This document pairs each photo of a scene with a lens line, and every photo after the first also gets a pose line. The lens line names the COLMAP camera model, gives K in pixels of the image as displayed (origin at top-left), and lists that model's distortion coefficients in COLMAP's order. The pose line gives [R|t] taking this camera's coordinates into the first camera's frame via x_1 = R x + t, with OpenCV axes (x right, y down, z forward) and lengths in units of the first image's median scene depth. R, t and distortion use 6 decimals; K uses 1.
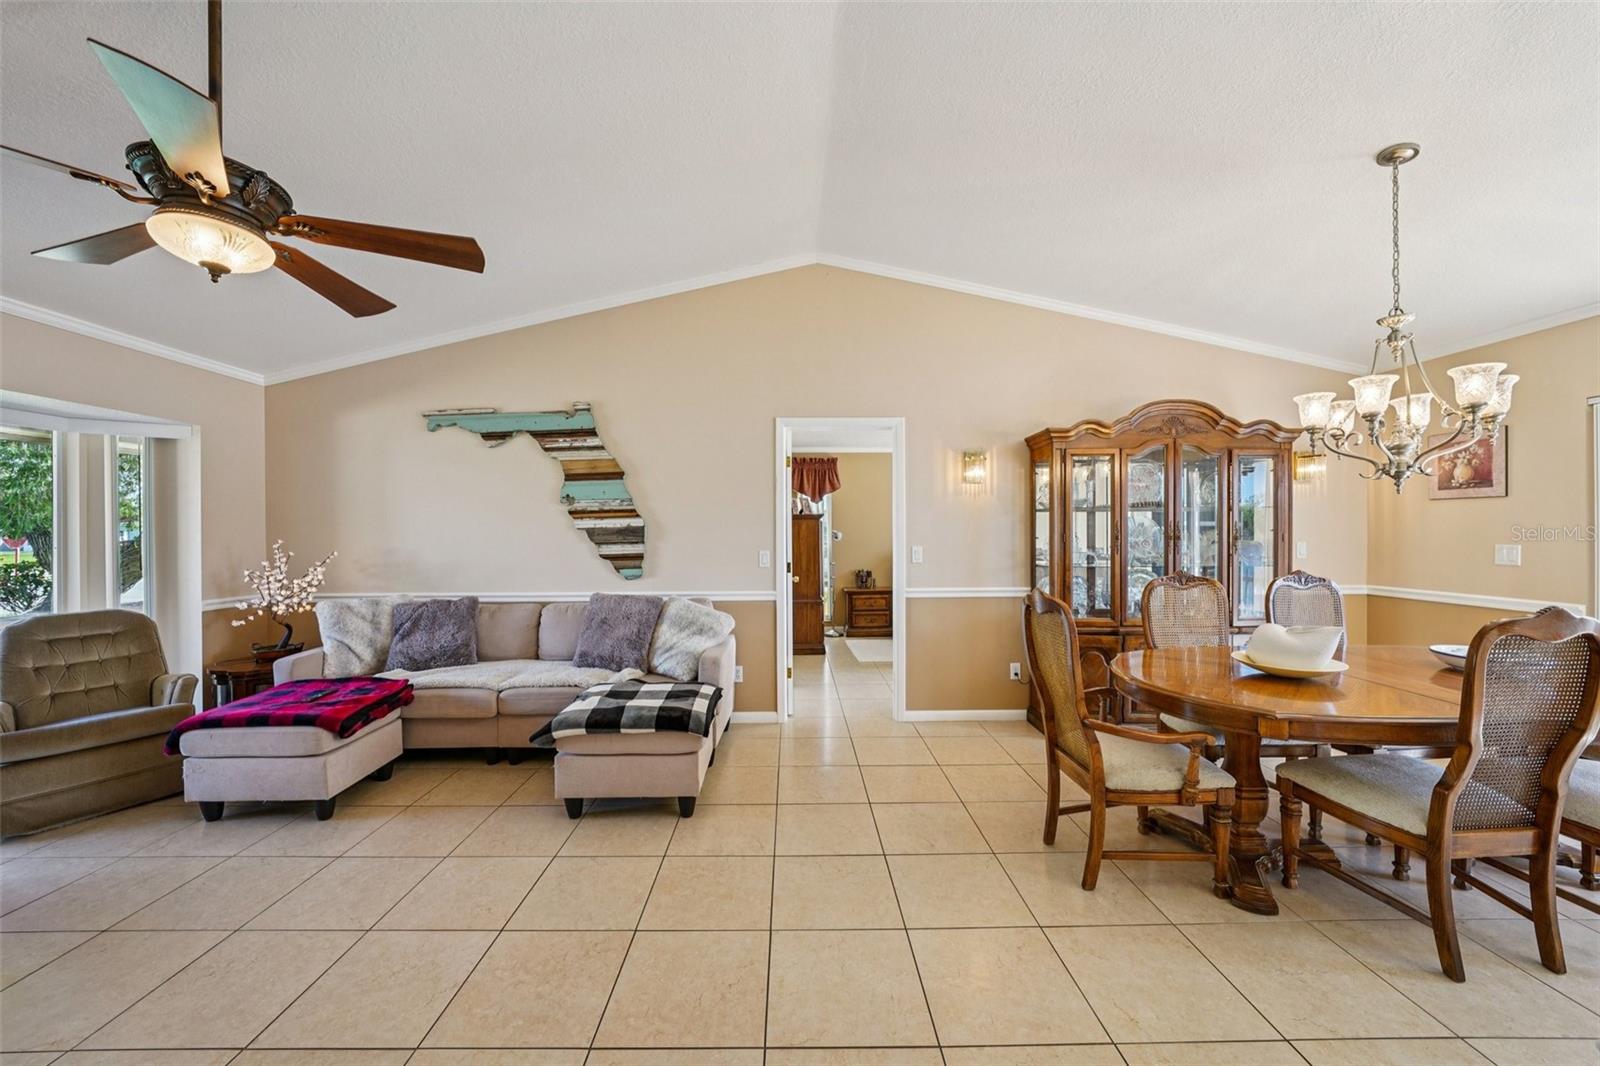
lens RADIAL K [[589.7, 0, 792.2], [0, 589.7, 535.8], [0, 0, 1]] dist [-0.025904, 0.006895]
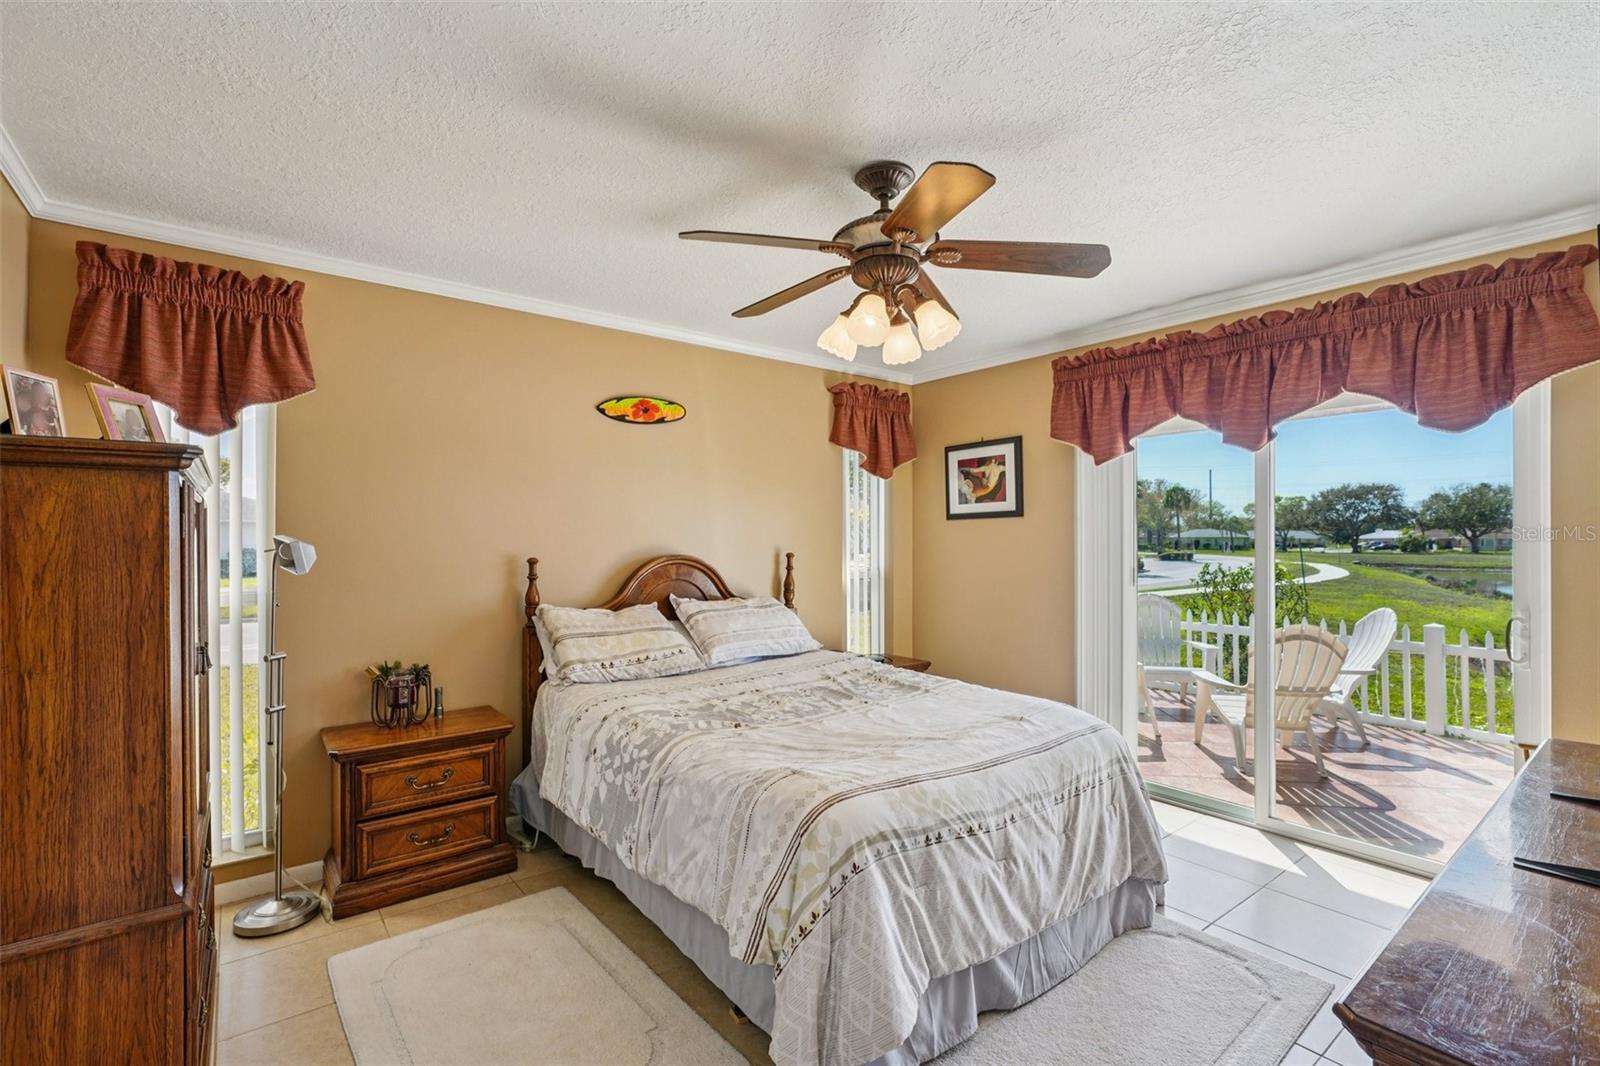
lens RADIAL K [[722.6, 0, 800.0], [0, 722.6, 533.0], [0, 0, 1]] dist [-0.001729, 0.000487]
pose [[0.786341, 0.011800, 0.617681, 0.105820], [-0.000685, 0.999834, -0.018229, -0.008979], [-0.617793, 0.013911, 0.786218, 1.184904]]
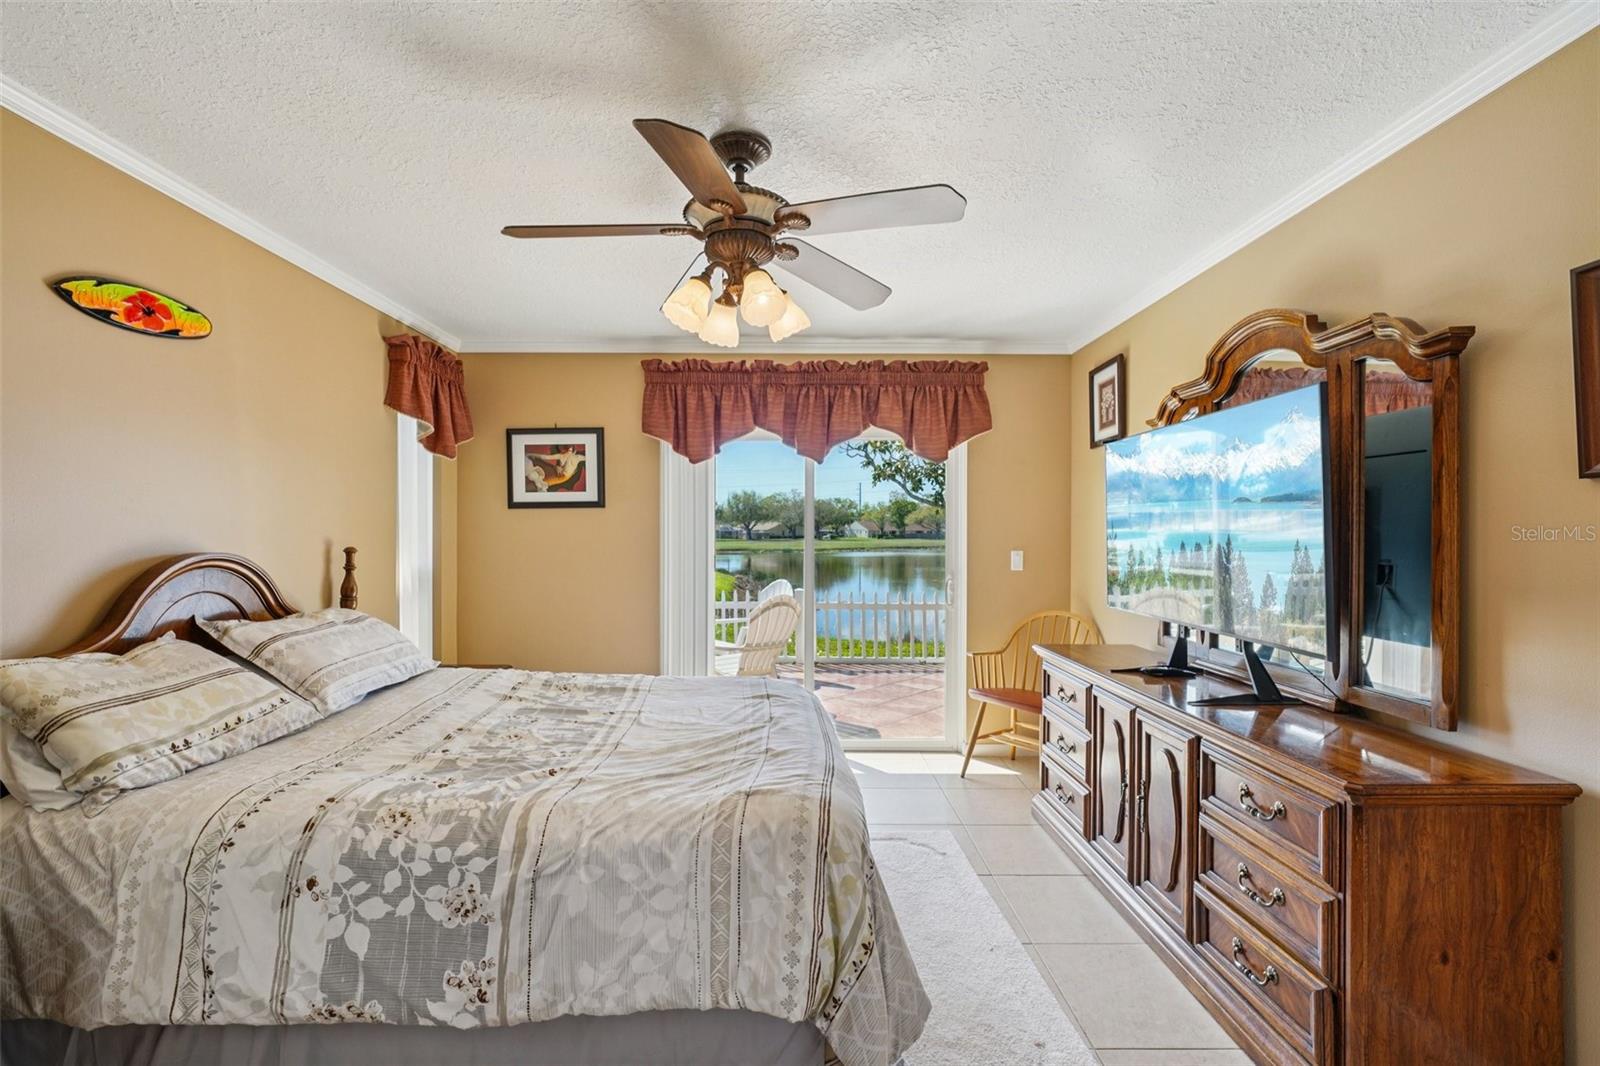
lens RADIAL K [[693.7, 0, 760.6], [0, 693.7, 532.4], [0, 0, 1]] dist [-0.002519, -0.000103]
pose [[-0.003465, 0.004758, 0.999983, -0.013187], [0.003844, 0.999981, -0.004745, -0.010123], [-0.999987, 0.003828, -0.003483, 1.587889]]
